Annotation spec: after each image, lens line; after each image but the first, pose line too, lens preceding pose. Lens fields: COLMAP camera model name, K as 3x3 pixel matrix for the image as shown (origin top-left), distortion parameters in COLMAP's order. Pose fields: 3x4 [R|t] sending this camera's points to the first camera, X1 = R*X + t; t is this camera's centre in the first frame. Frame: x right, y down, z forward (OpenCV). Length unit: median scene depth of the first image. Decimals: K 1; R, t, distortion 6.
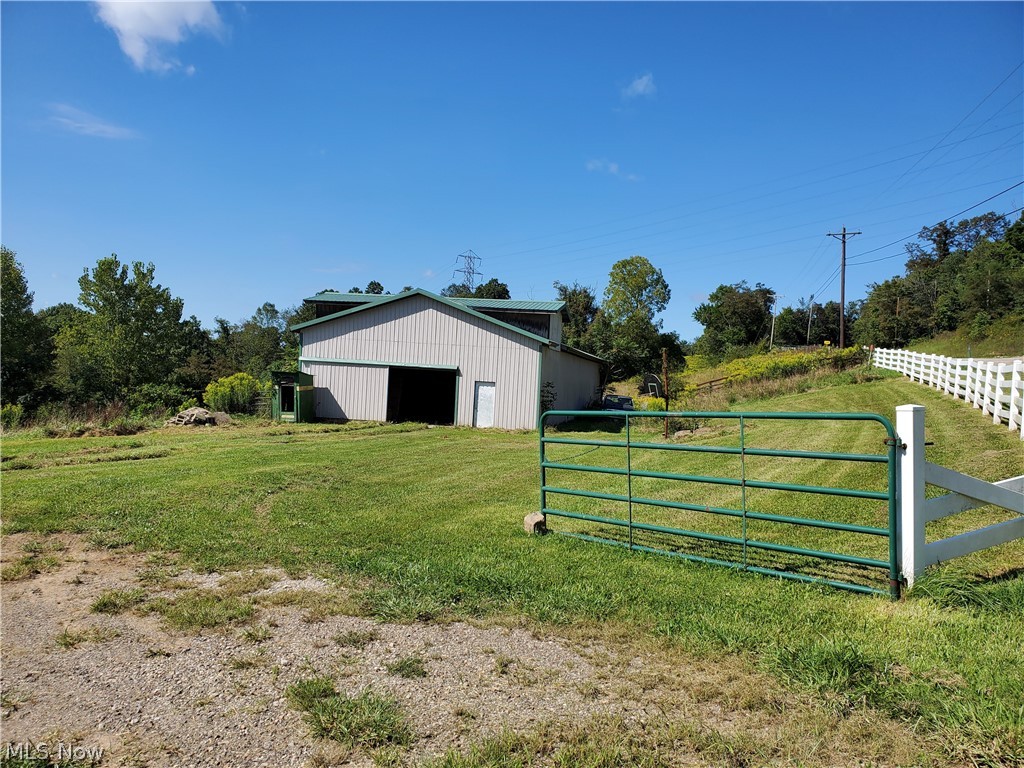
lens RADIAL K [[792.1, 0, 512.9], [0, 792.1, 385.4], [0, 0, 1]] dist [0.039623, -0.020837]
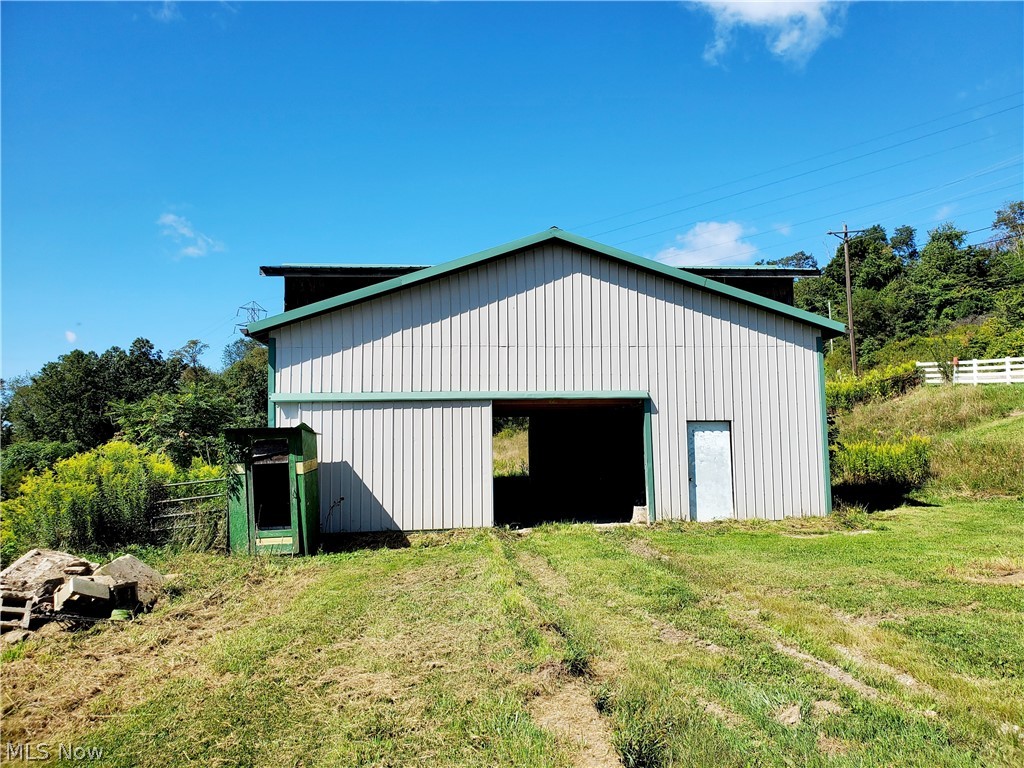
lens RADIAL K [[792.1, 0, 510.8], [0, 792.1, 341.5], [0, 0, 1]] dist [0.039623, -0.020837]
pose [[0.952283, -0.032095, 0.303523, -0.284023], [0.073047, 0.989521, -0.124546, -0.001213], [-0.296345, 0.140775, 0.944649, 0.573617]]
